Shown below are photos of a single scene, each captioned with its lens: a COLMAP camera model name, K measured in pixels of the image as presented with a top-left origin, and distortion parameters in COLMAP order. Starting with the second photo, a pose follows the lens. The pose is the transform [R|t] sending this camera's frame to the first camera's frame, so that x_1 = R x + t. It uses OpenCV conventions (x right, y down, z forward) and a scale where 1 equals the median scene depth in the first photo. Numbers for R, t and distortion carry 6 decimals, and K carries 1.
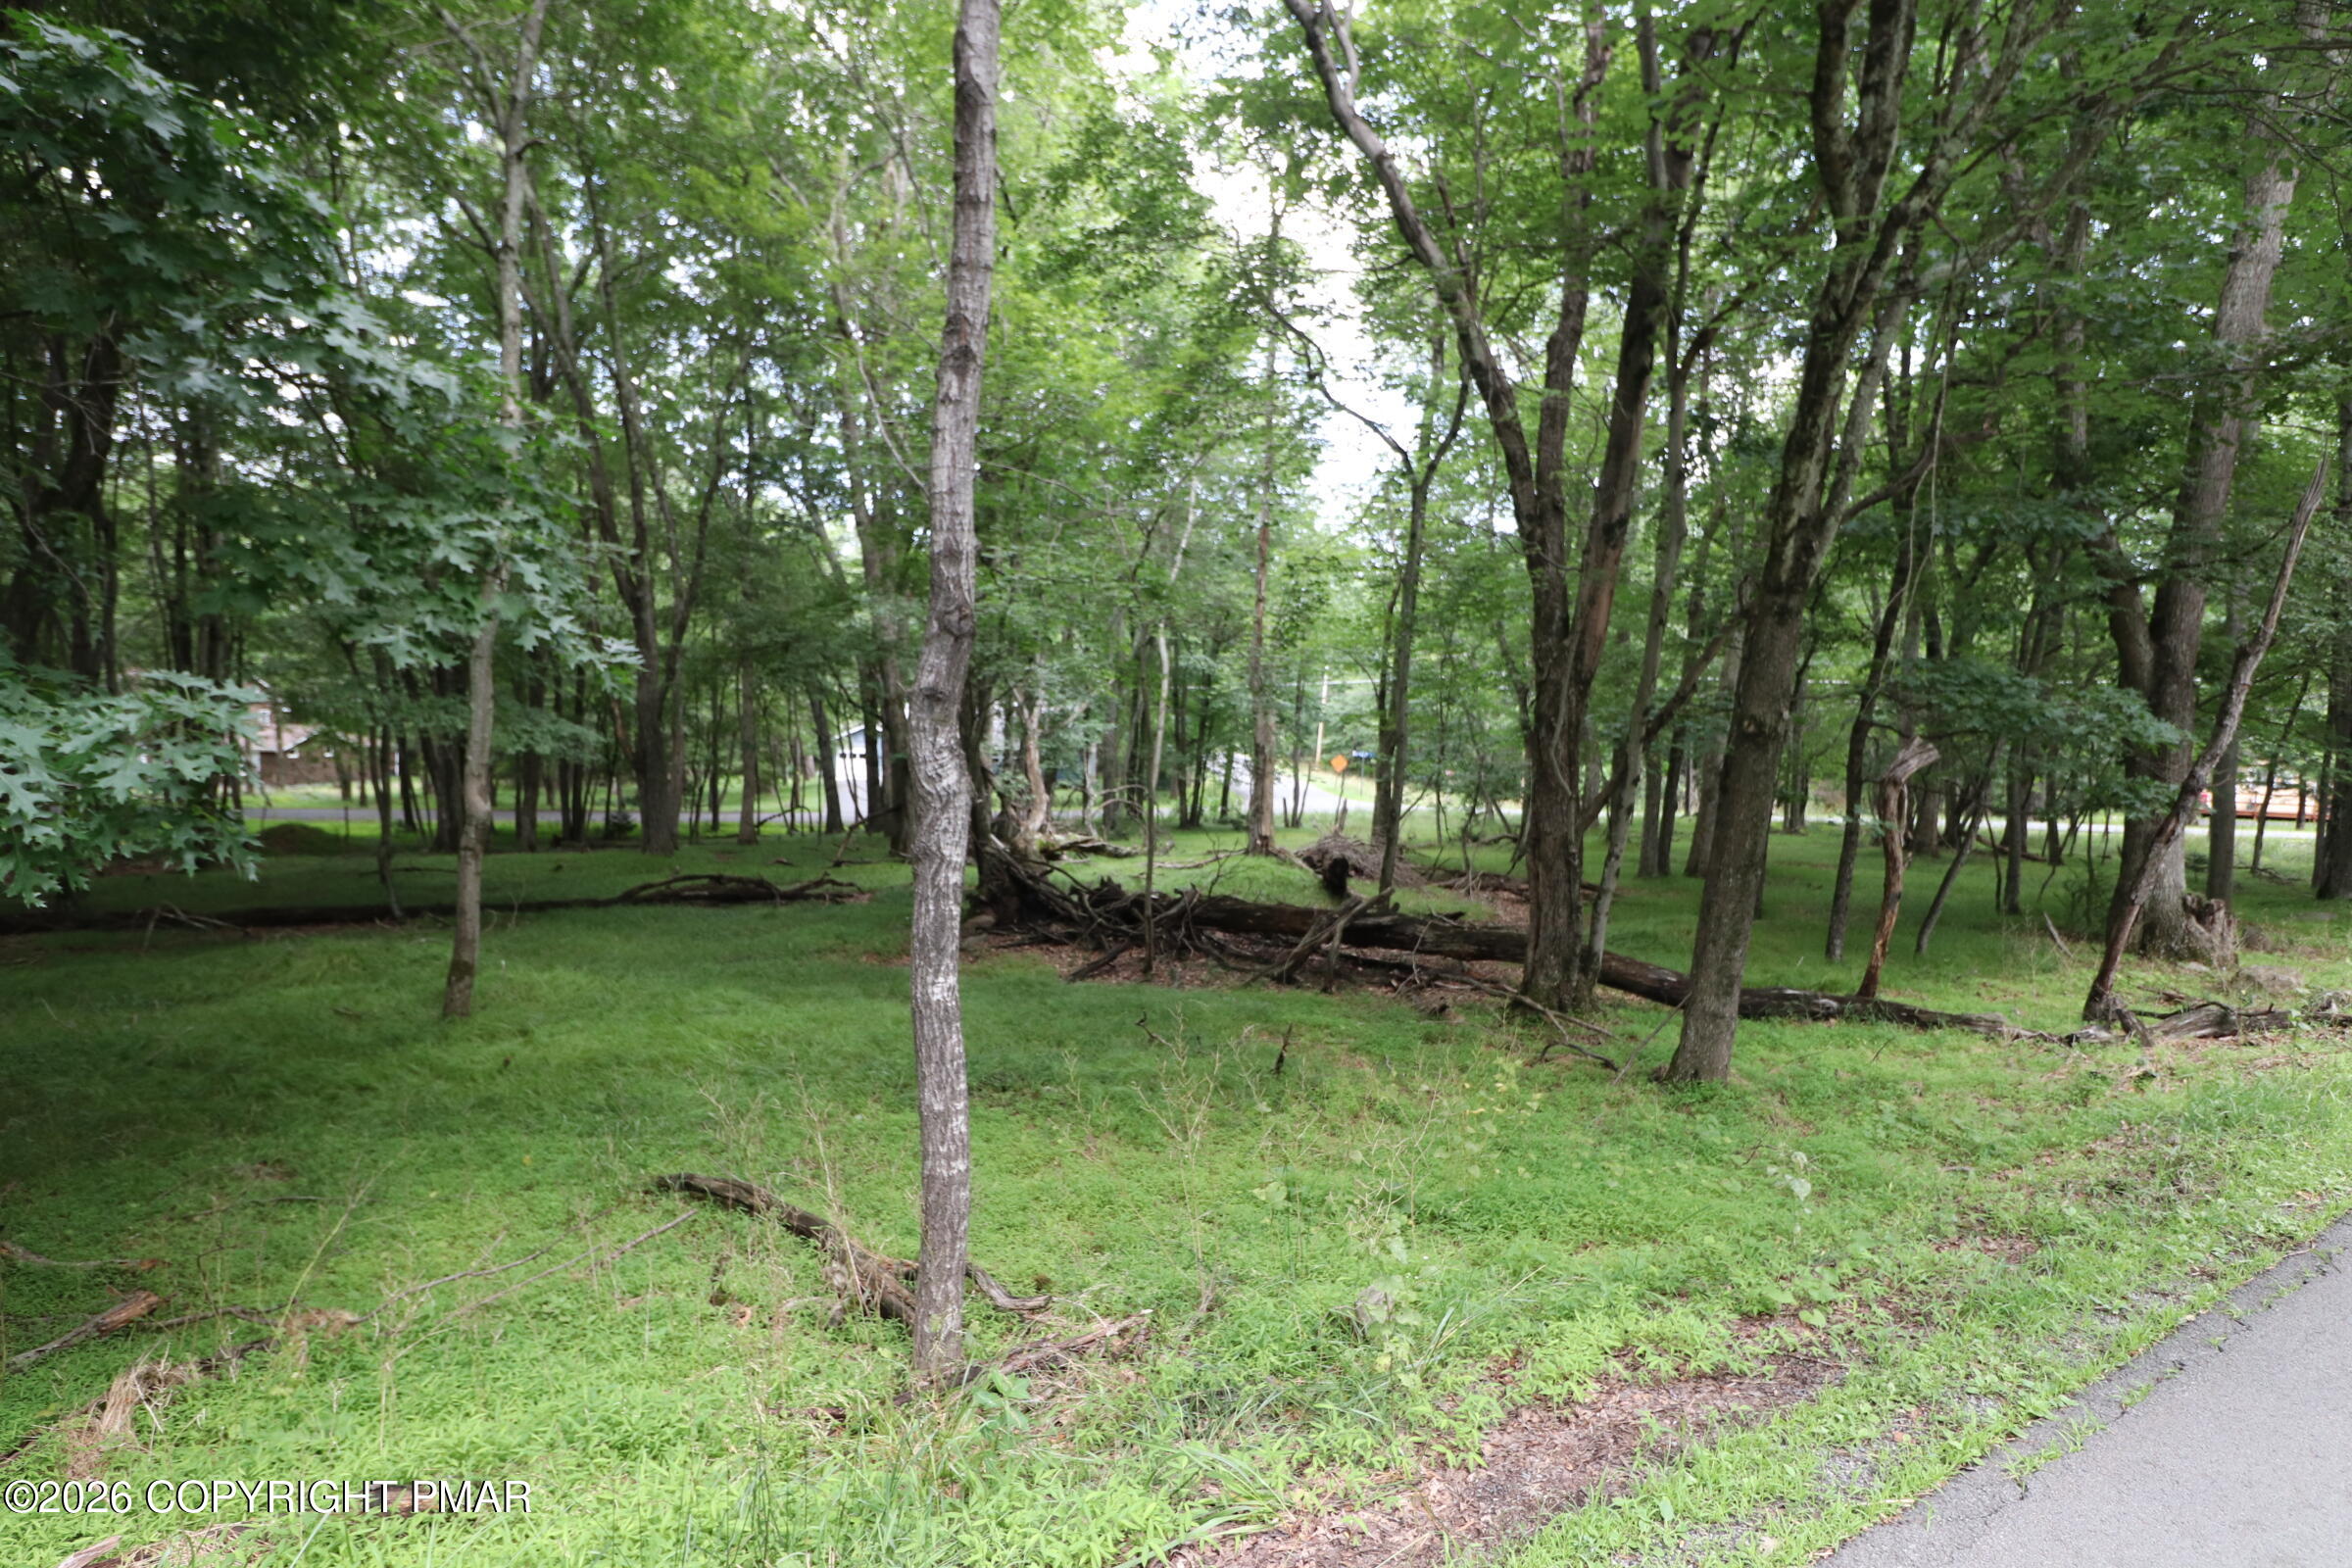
lens RADIAL K [[1255.6, 0, 1169.2], [0, 1255.6, 770.8], [0, 0, 1]] dist [0.007162, -0.014480]
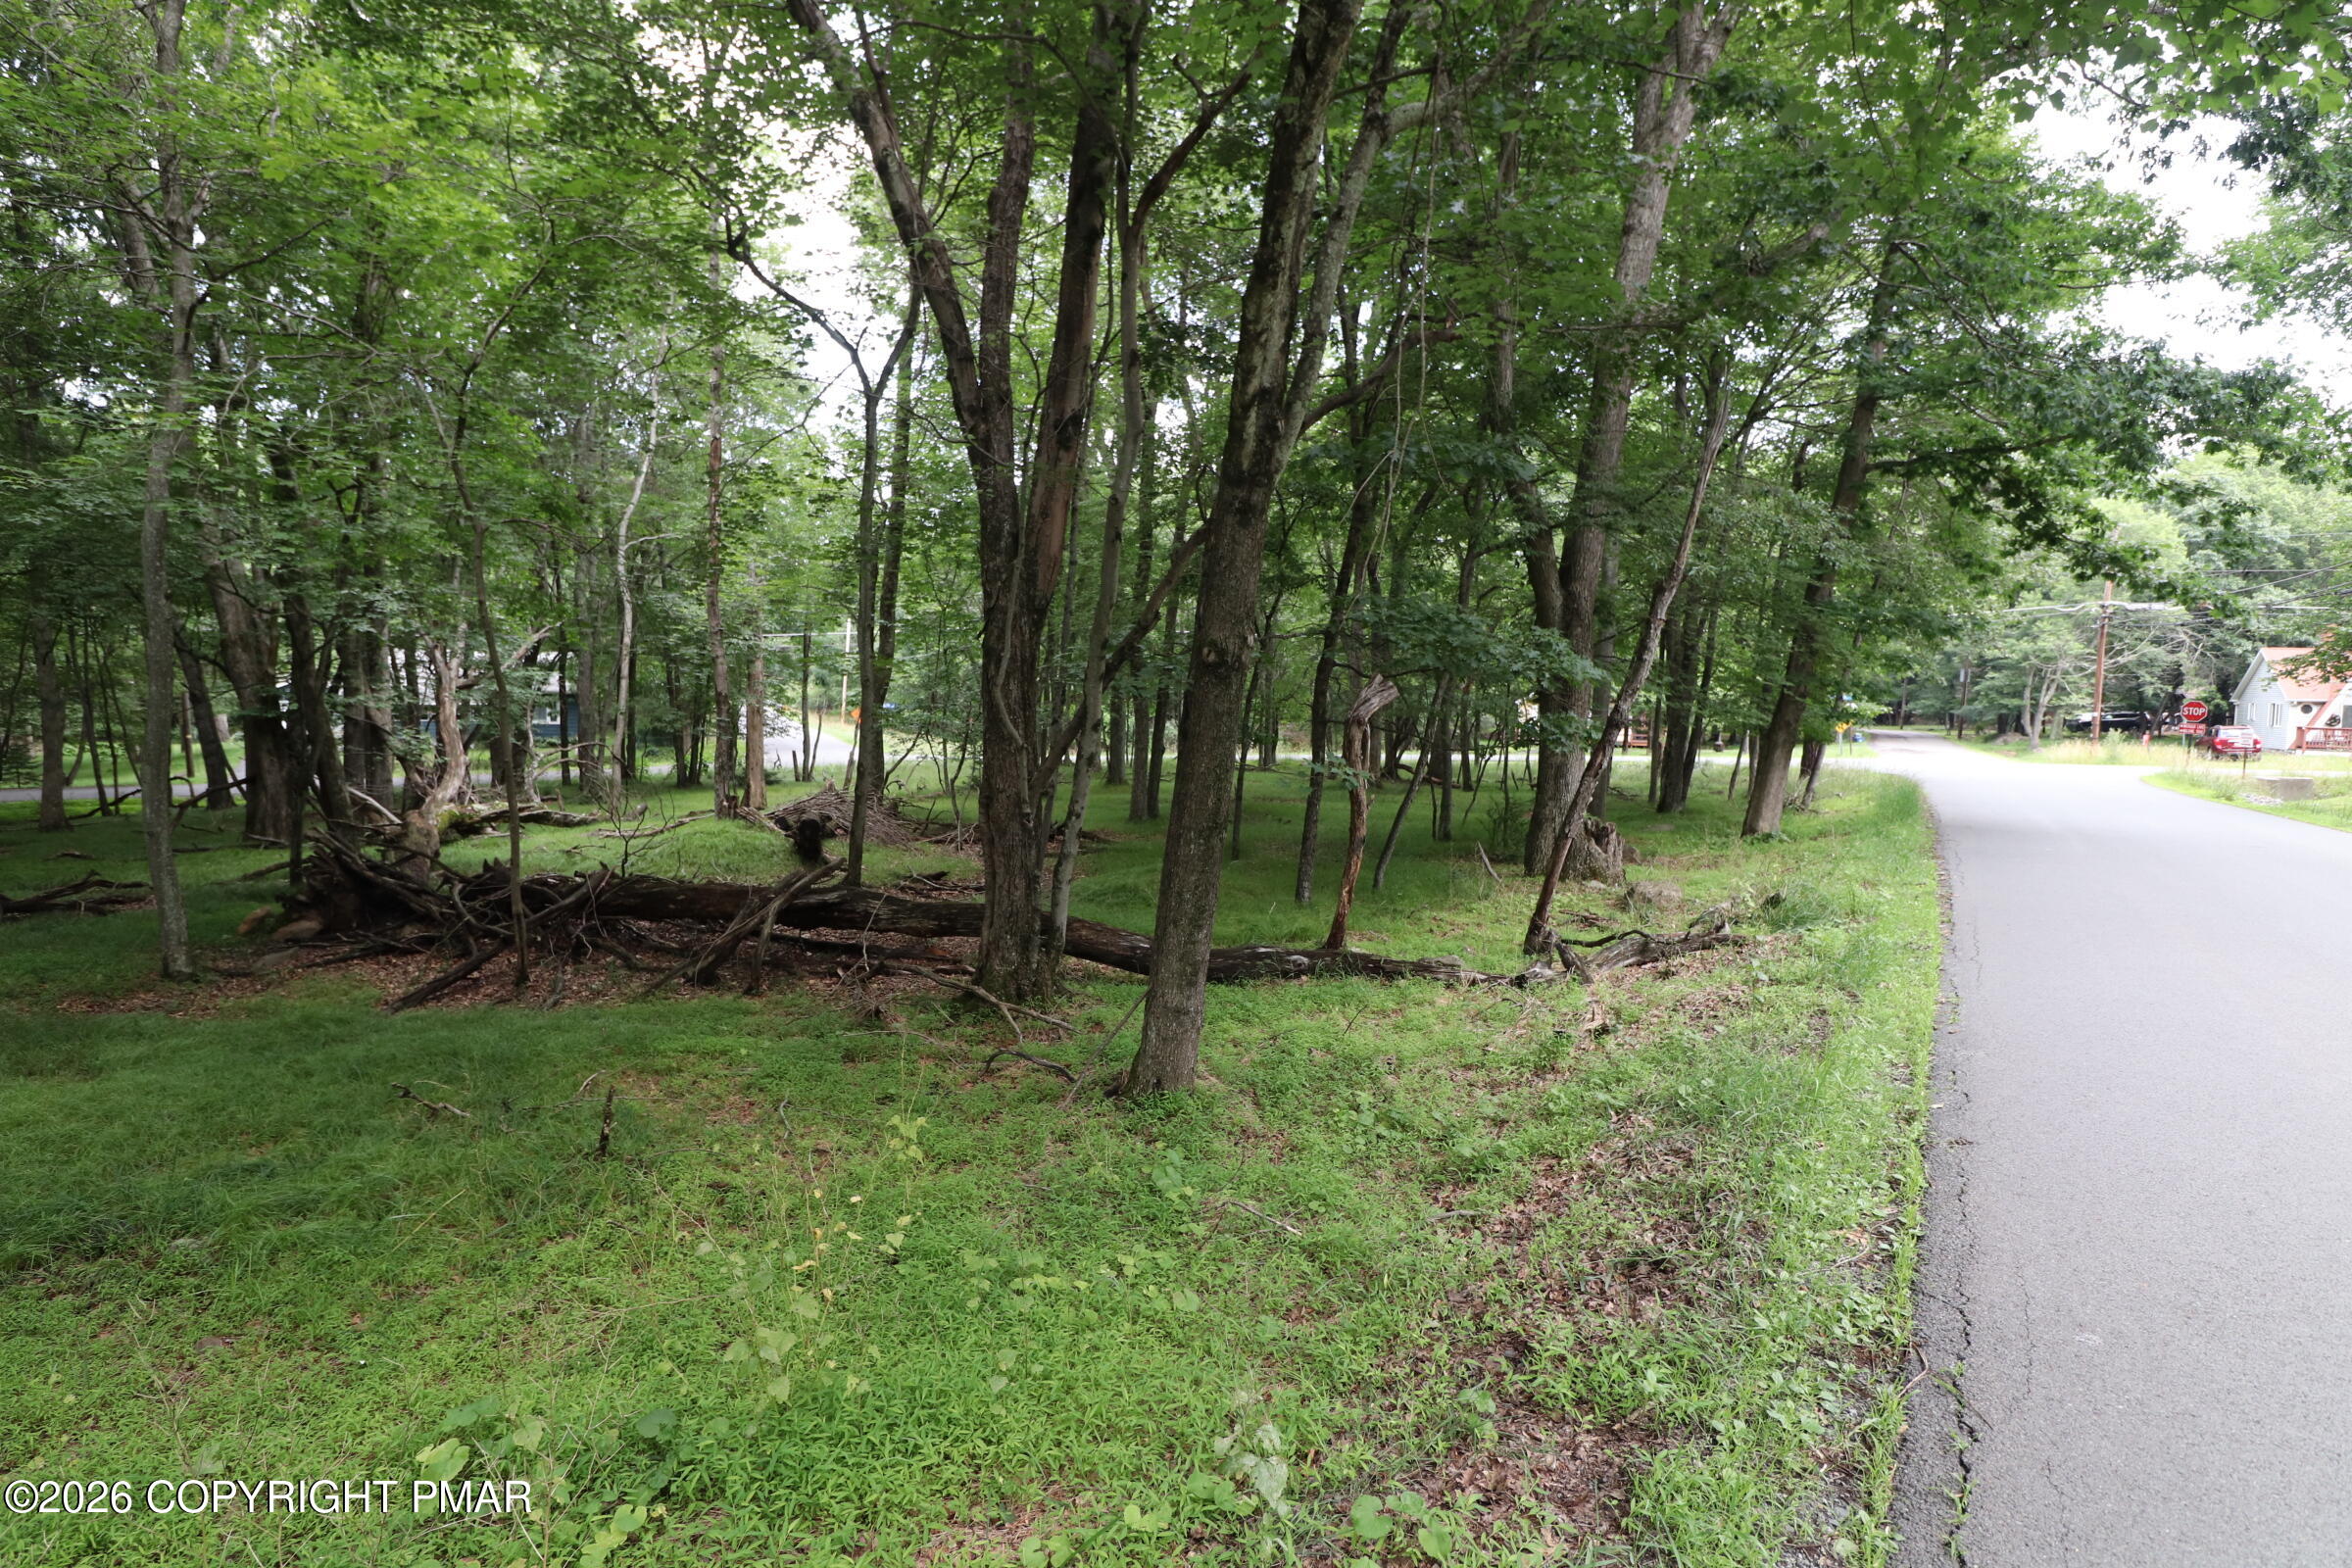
lens RADIAL K [[1183.4, 0, 1164.4], [0, 1183.4, 775.0], [0, 0, 1]] dist [0.003933, -0.014899]
pose [[0.930463, -0.034828, 0.364726, 0.088784], [0.018143, 0.998630, 0.049076, 0.002054], [-0.365935, -0.039046, 0.929821, 0.173167]]
